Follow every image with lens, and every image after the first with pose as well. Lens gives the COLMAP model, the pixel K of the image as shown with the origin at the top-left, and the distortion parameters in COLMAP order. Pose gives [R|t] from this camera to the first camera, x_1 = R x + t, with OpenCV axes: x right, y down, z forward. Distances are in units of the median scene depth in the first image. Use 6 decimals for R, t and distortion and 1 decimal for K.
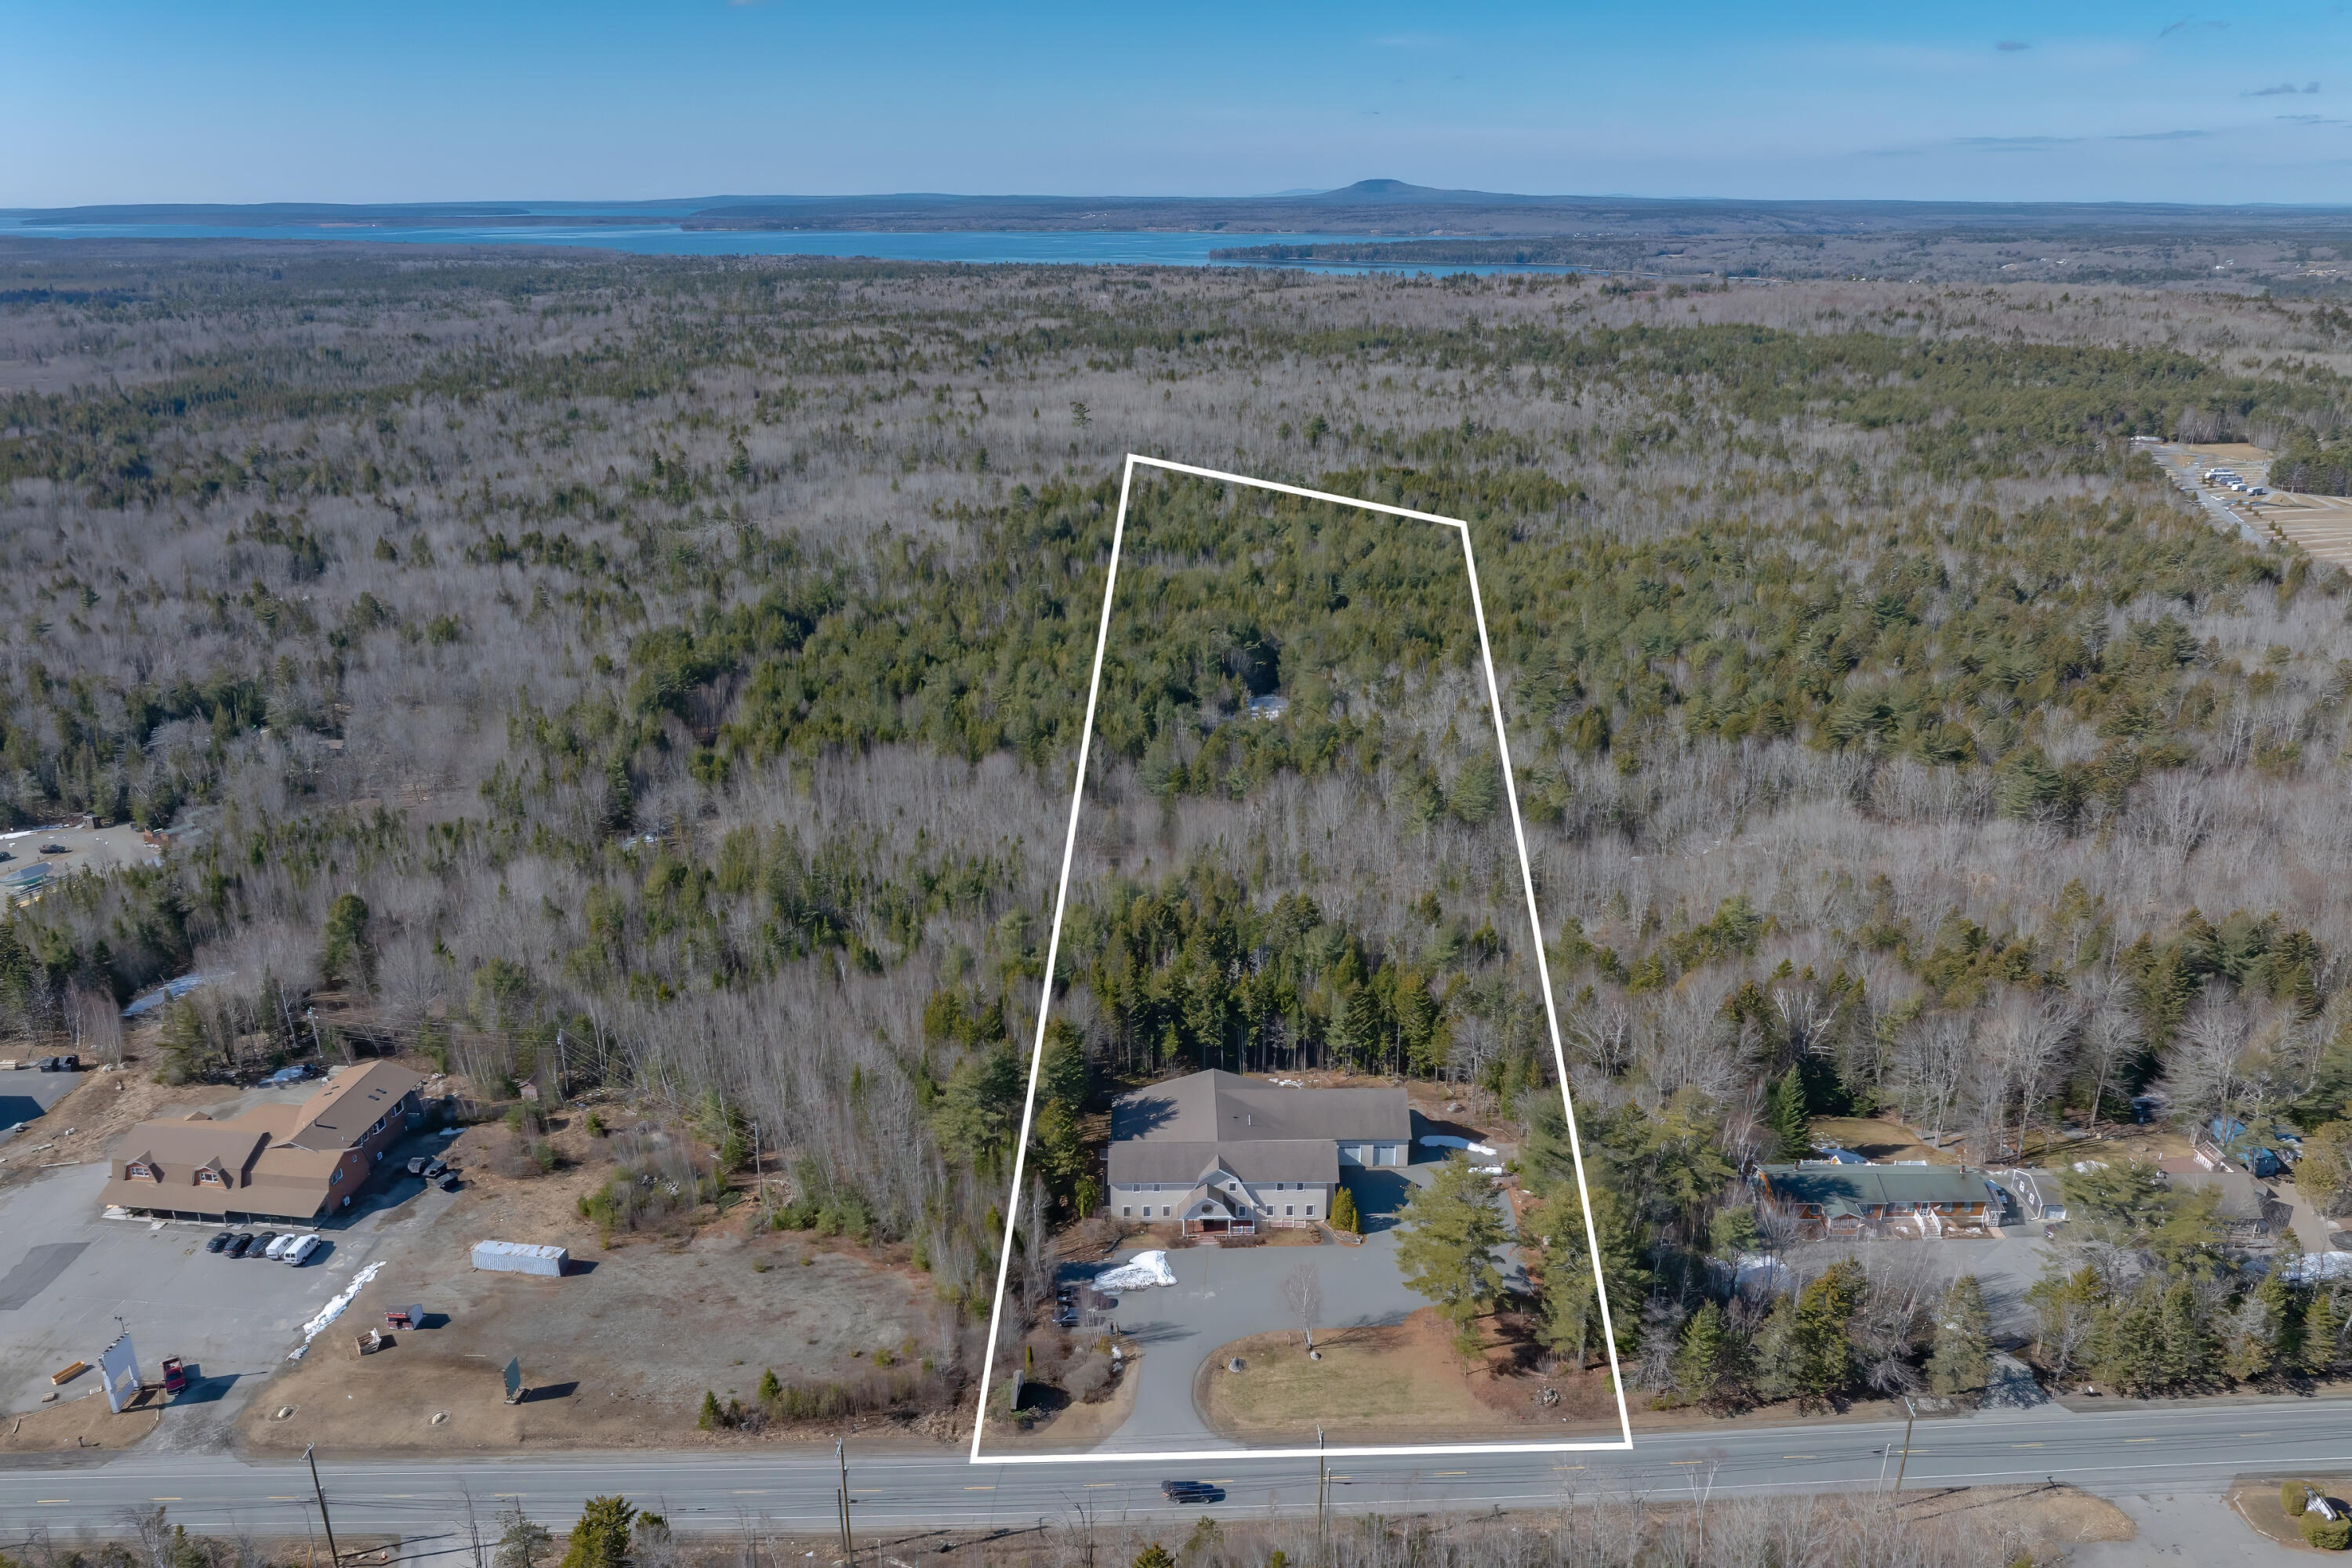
lens RADIAL K [[1651.0, 0, 1186.6], [0, 1651.0, 781.0], [0, 0, 1]] dist [-0.038341, 0.003044]
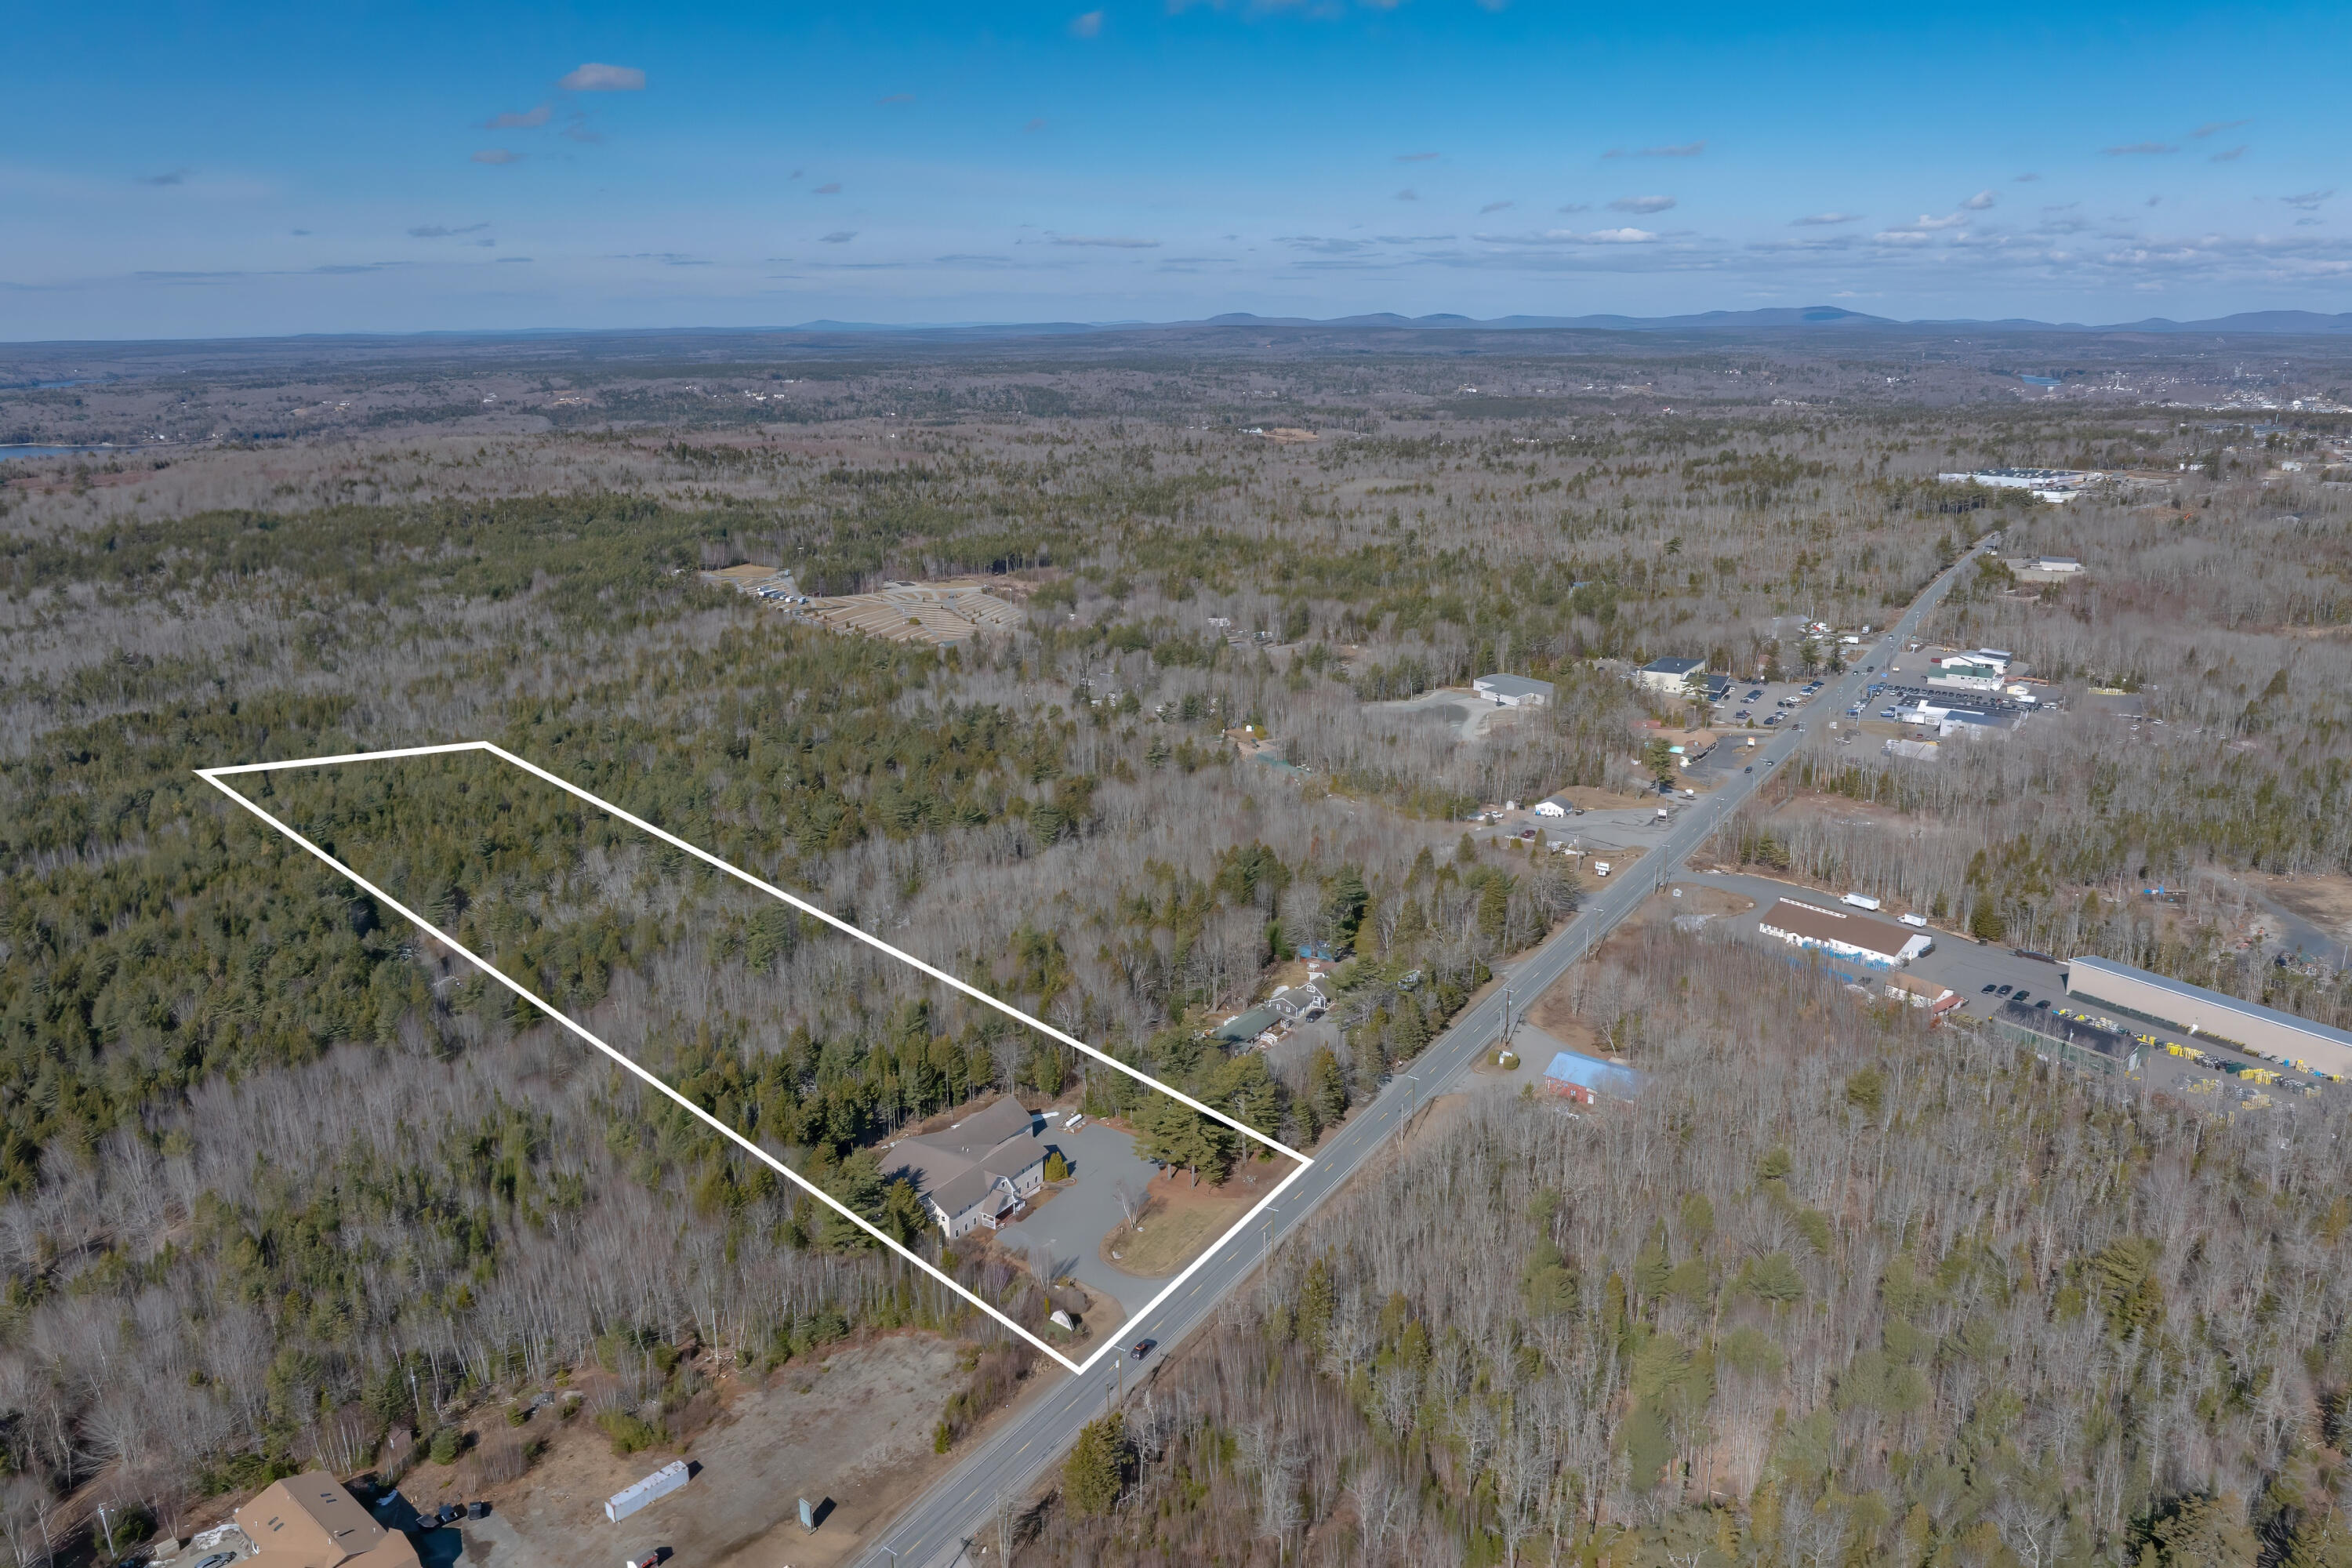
lens RADIAL K [[1651.0, 0, 1191.7], [0, 1651.0, 782.6], [0, 0, 1]] dist [-0.038341, 0.003044]
pose [[0.556518, -0.229019, 0.798648, -0.856061], [0.286413, 0.955218, 0.074338, -0.142011], [-0.779907, 0.187372, 0.597190, -0.079952]]
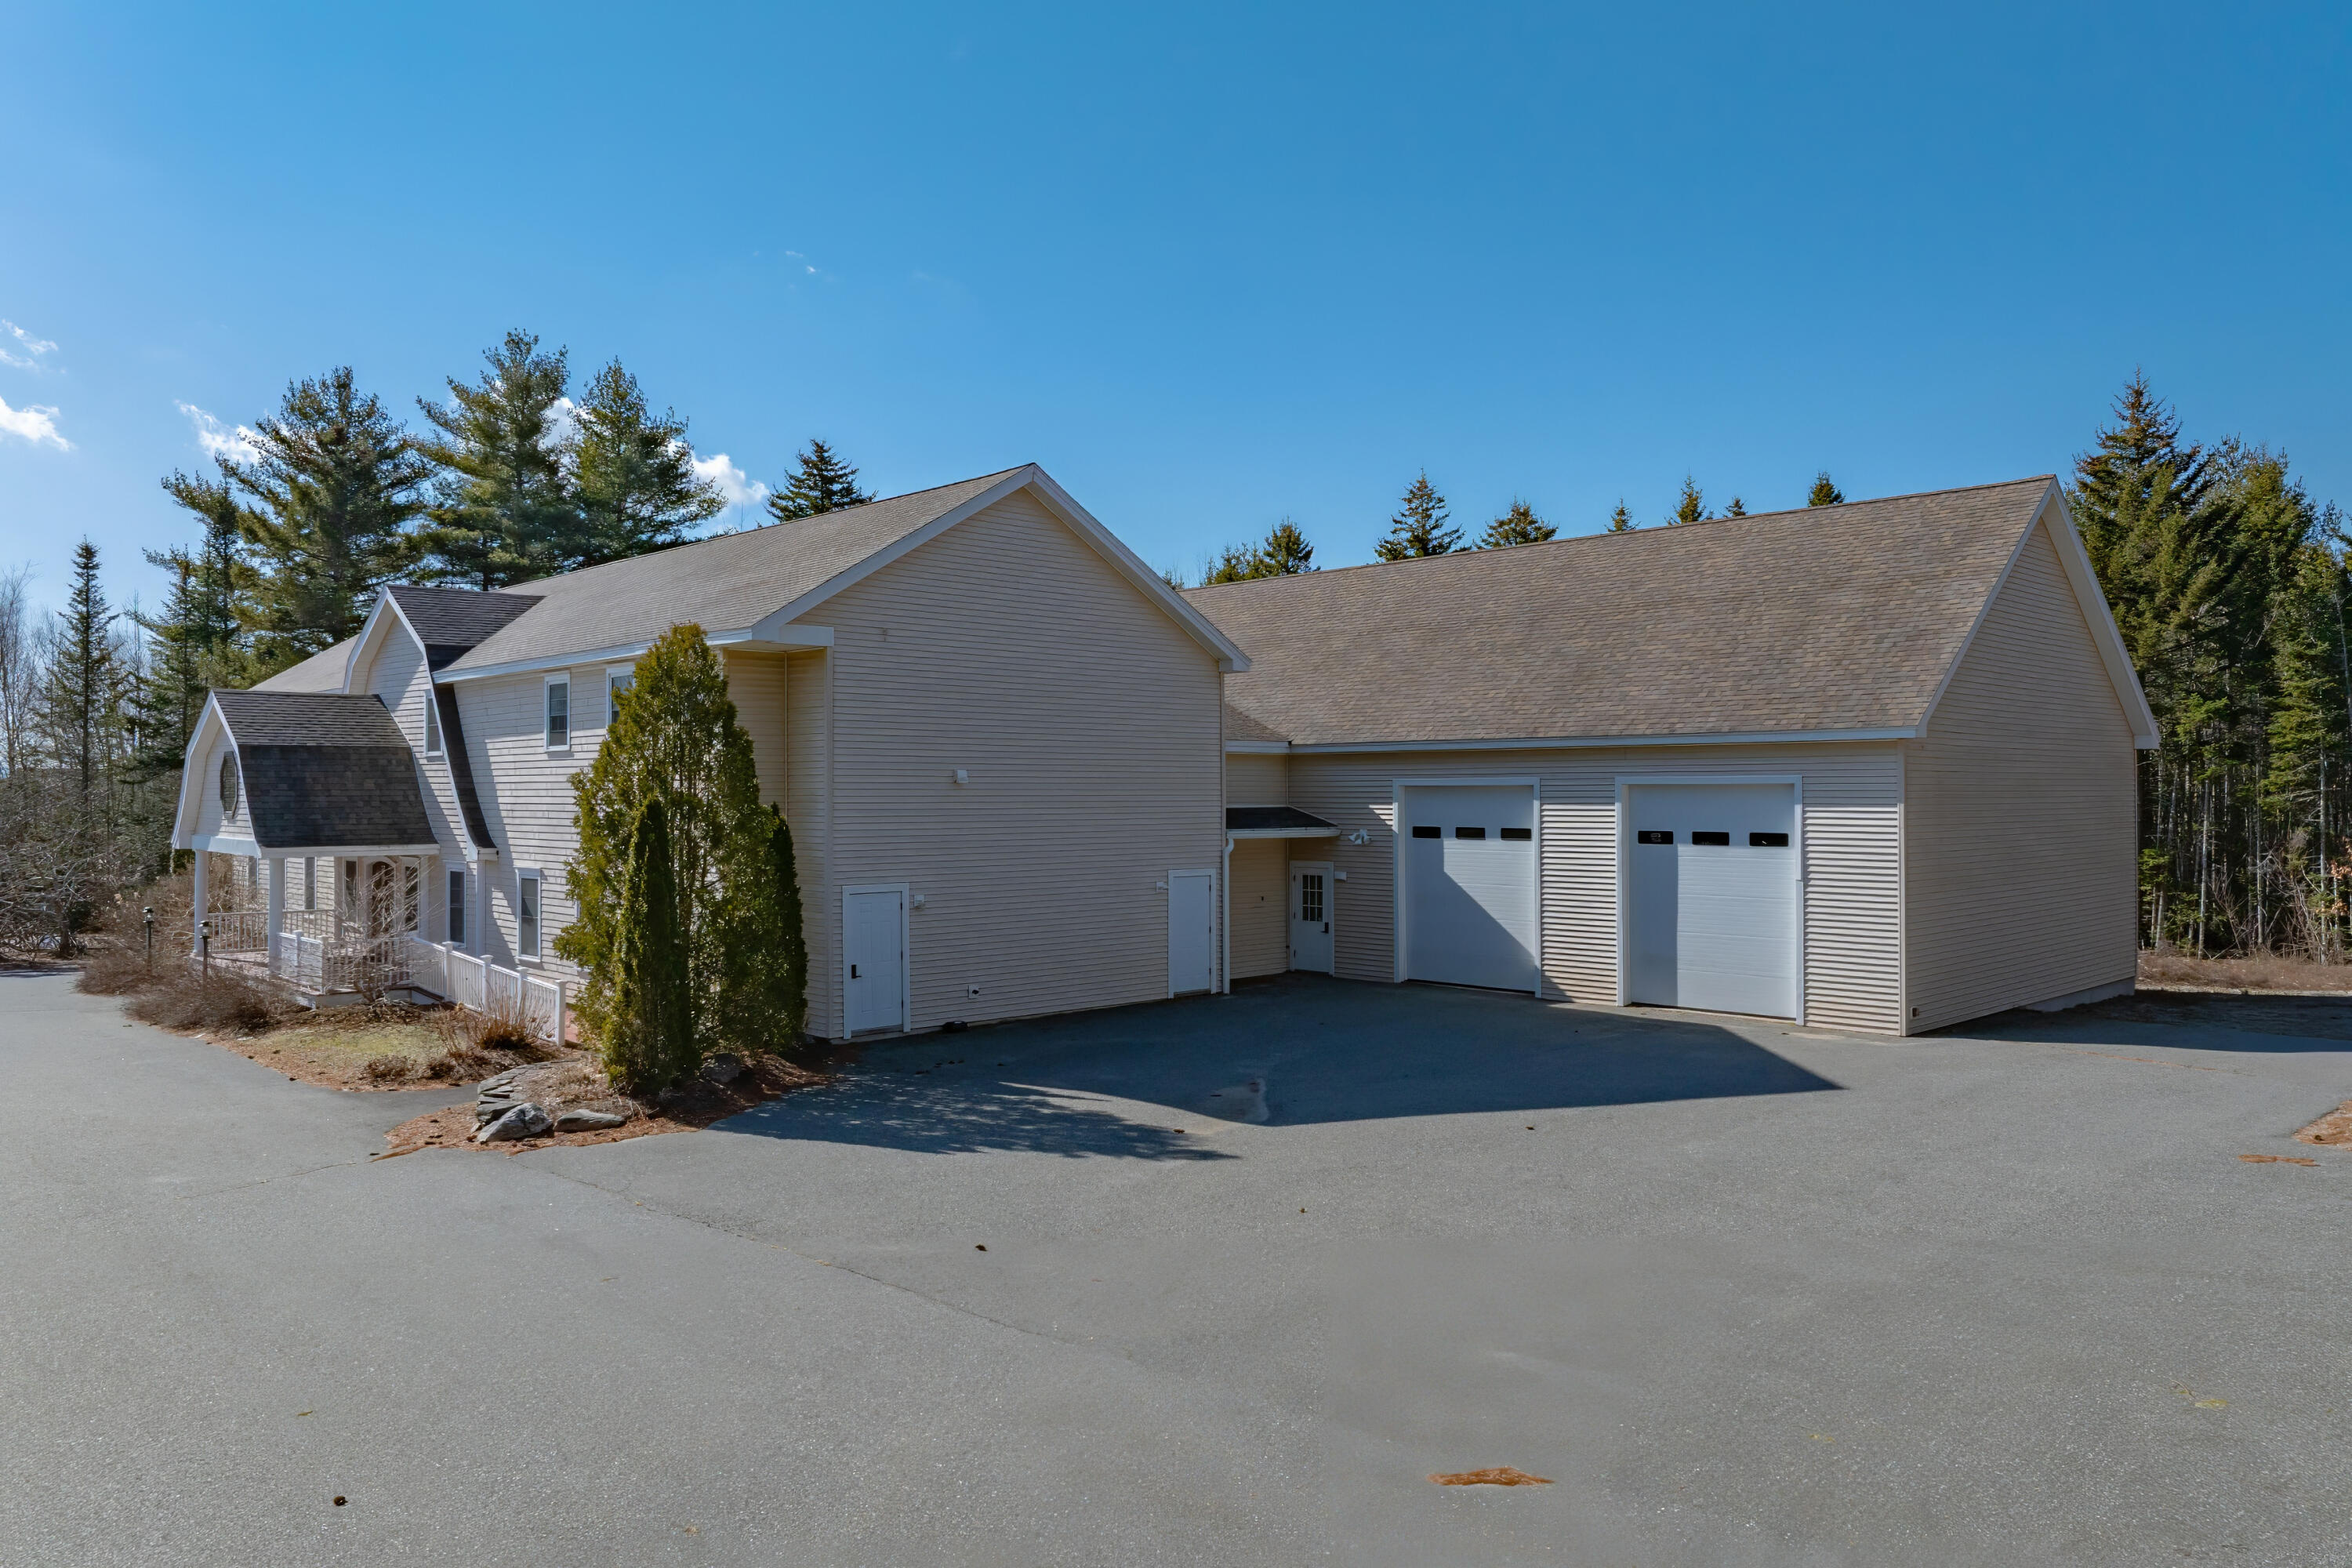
lens RADIAL K [[1651.0, 0, 1187.1], [0, 1651.0, 771.4], [0, 0, 1]] dist [-0.038341, 0.003044]
pose [[0.678319, -0.019182, -0.734517, 0.166772], [-0.238317, 0.939873, -0.244628, 0.236369], [0.695045, 0.340984, 0.632963, 0.827572]]
